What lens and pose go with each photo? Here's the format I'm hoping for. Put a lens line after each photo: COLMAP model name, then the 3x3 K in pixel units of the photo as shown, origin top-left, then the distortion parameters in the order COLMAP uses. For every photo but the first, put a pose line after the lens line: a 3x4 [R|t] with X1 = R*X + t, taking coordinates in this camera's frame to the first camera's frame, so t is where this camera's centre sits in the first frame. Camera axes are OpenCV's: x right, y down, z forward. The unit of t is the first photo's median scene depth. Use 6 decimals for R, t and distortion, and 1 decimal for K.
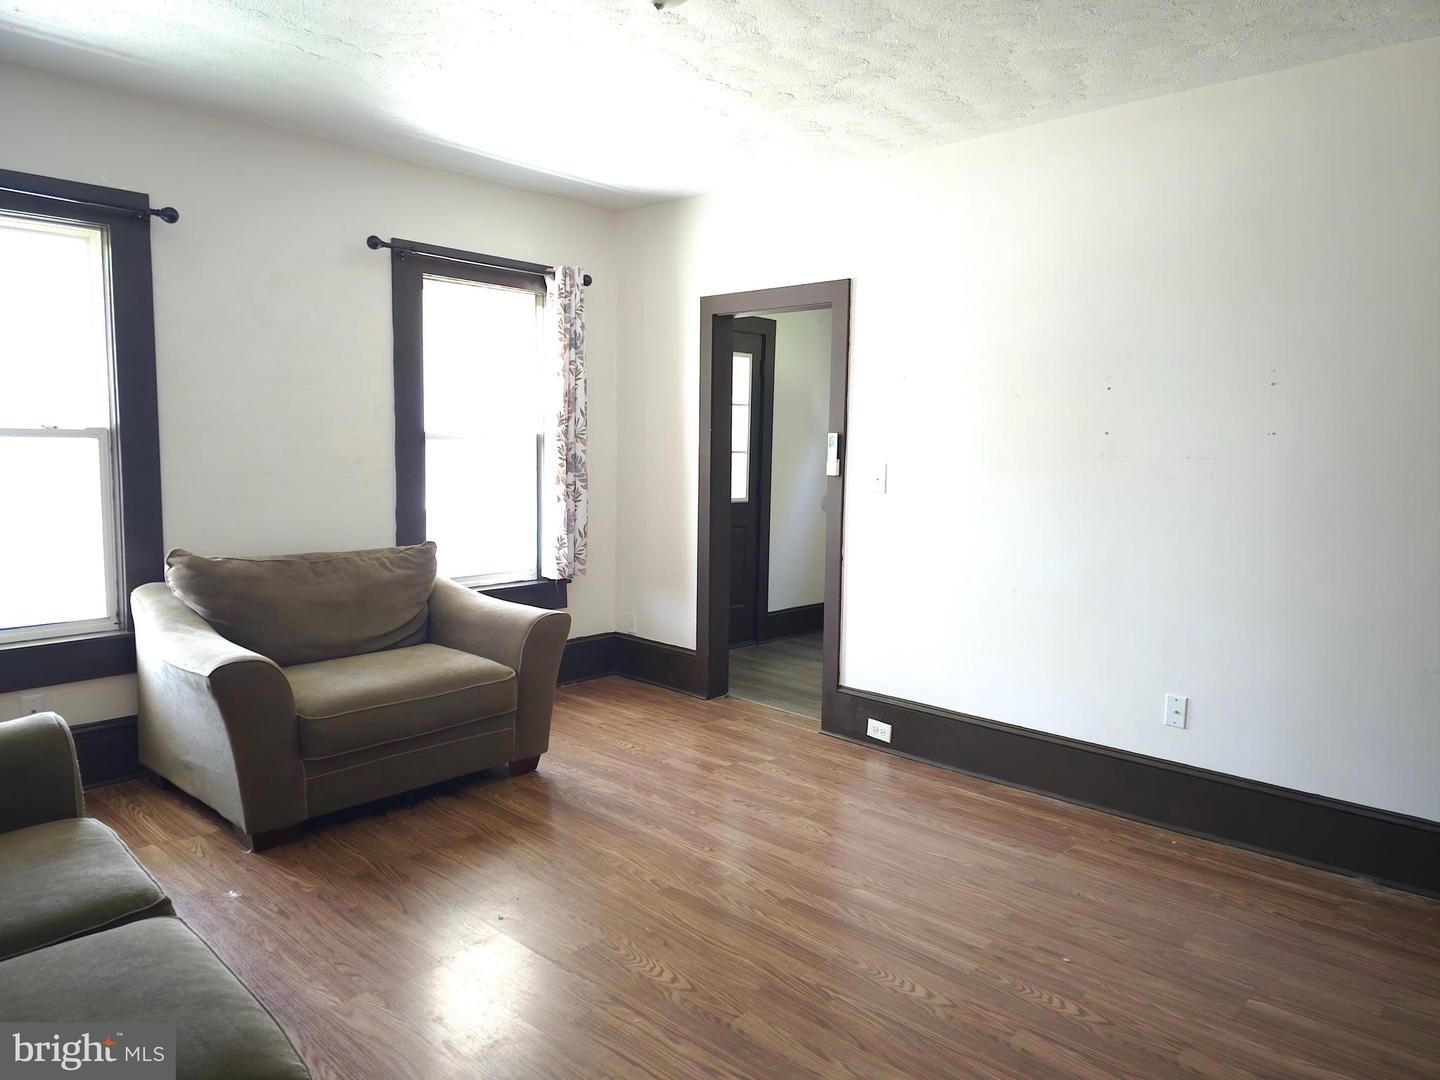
lens RADIAL K [[977.3, 0, 724.8], [0, 977.3, 531.0], [0, 0, 1]] dist [0.048661, -0.017846]
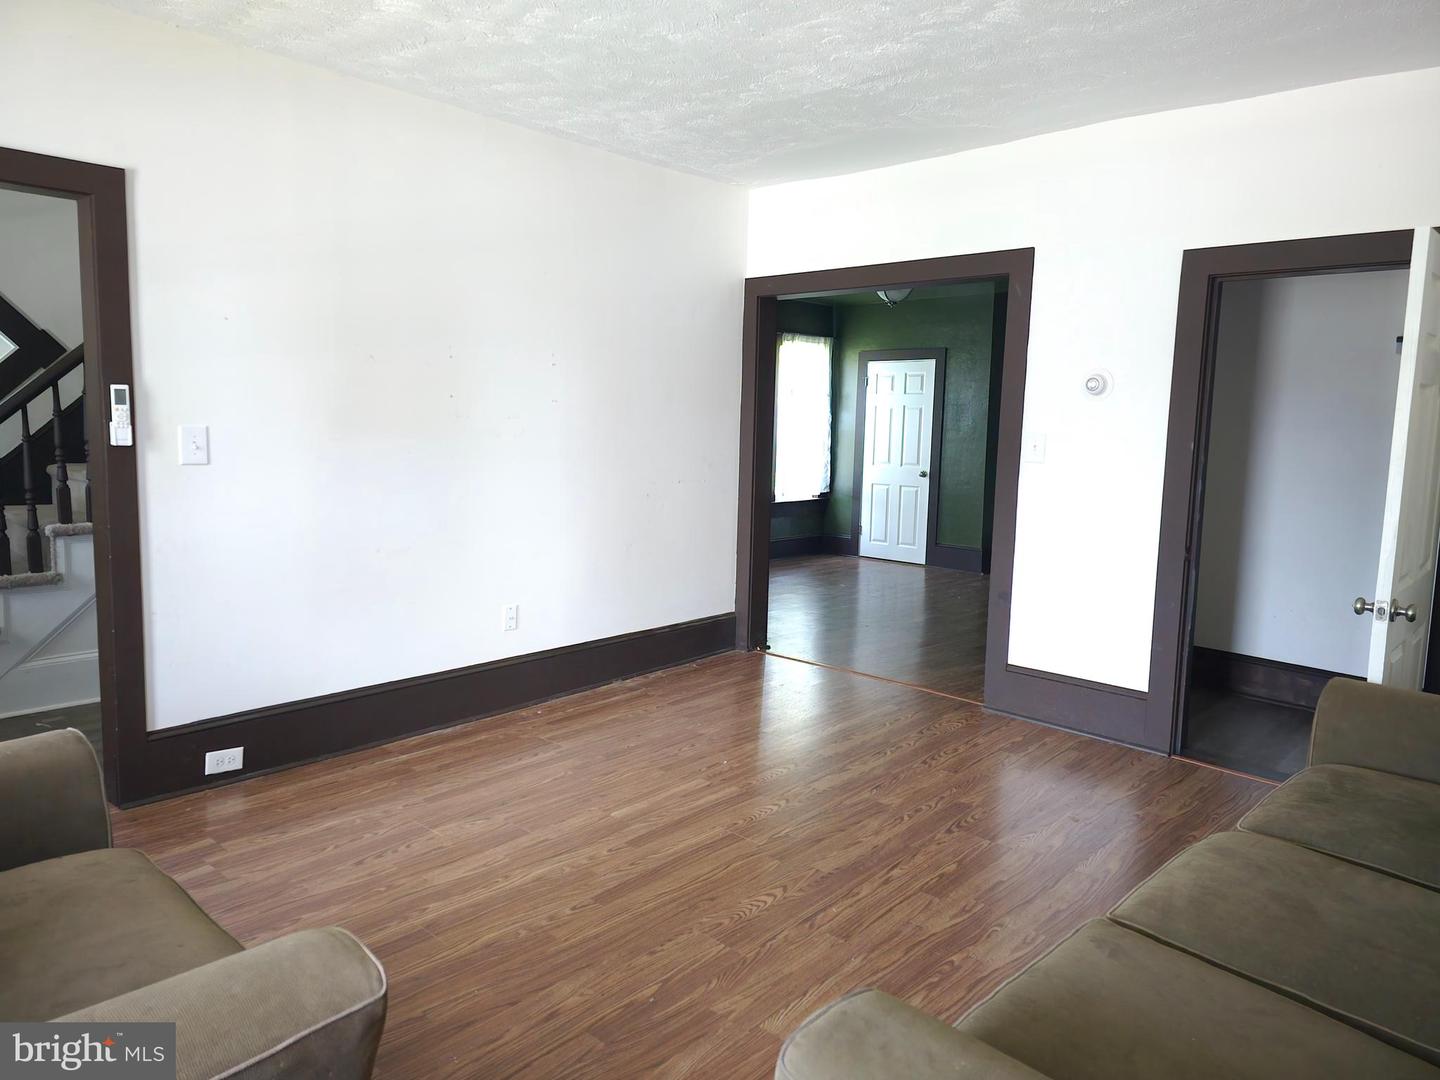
lens RADIAL K [[977.3, 0, 726.5], [0, 977.3, 549.1], [0, 0, 1]] dist [0.048661, -0.017846]
pose [[-0.013360, -0.153136, 0.988115, -0.825999], [0.075540, 0.985224, 0.153709, -0.079943], [-0.997053, 0.076696, -0.001595, 0.774152]]
